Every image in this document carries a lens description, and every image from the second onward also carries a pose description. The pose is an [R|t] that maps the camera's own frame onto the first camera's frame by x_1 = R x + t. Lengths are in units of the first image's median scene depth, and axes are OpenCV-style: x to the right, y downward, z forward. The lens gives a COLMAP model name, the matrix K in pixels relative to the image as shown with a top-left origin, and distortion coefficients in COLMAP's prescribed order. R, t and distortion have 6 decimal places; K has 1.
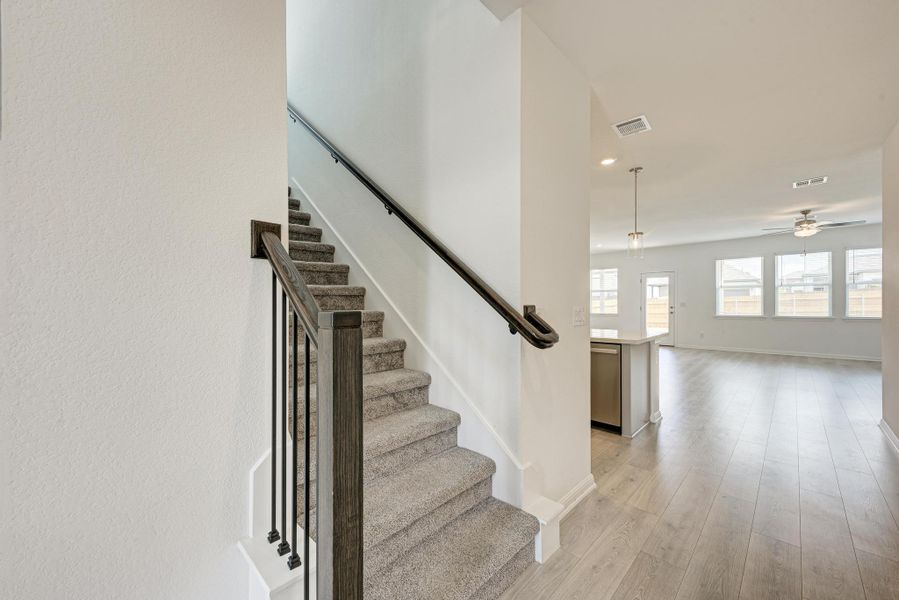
lens RADIAL K [[350.4, 0, 442.4], [0, 350.4, 299.9], [0, 0, 1]] dist [0.012964, -0.000471]
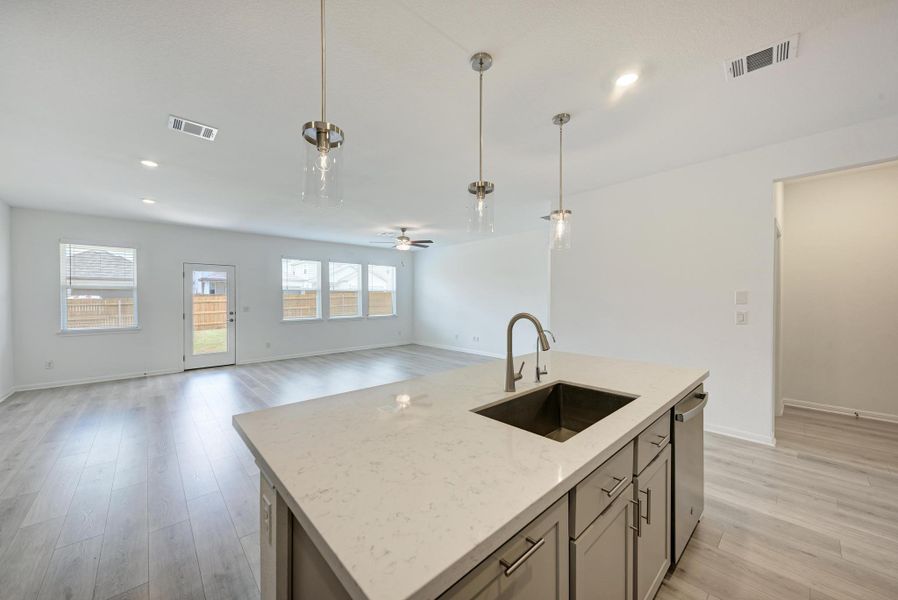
lens RADIAL K [[325.7, 0, 449.6], [0, 325.7, 305.4], [0, 0, 1]] dist [0.011818, -0.004116]
pose [[0.029226, -0.012229, 0.999498, -0.039346], [-0.003019, 0.999920, 0.012322, -0.006475], [-0.999568, -0.003377, 0.029187, 0.555447]]
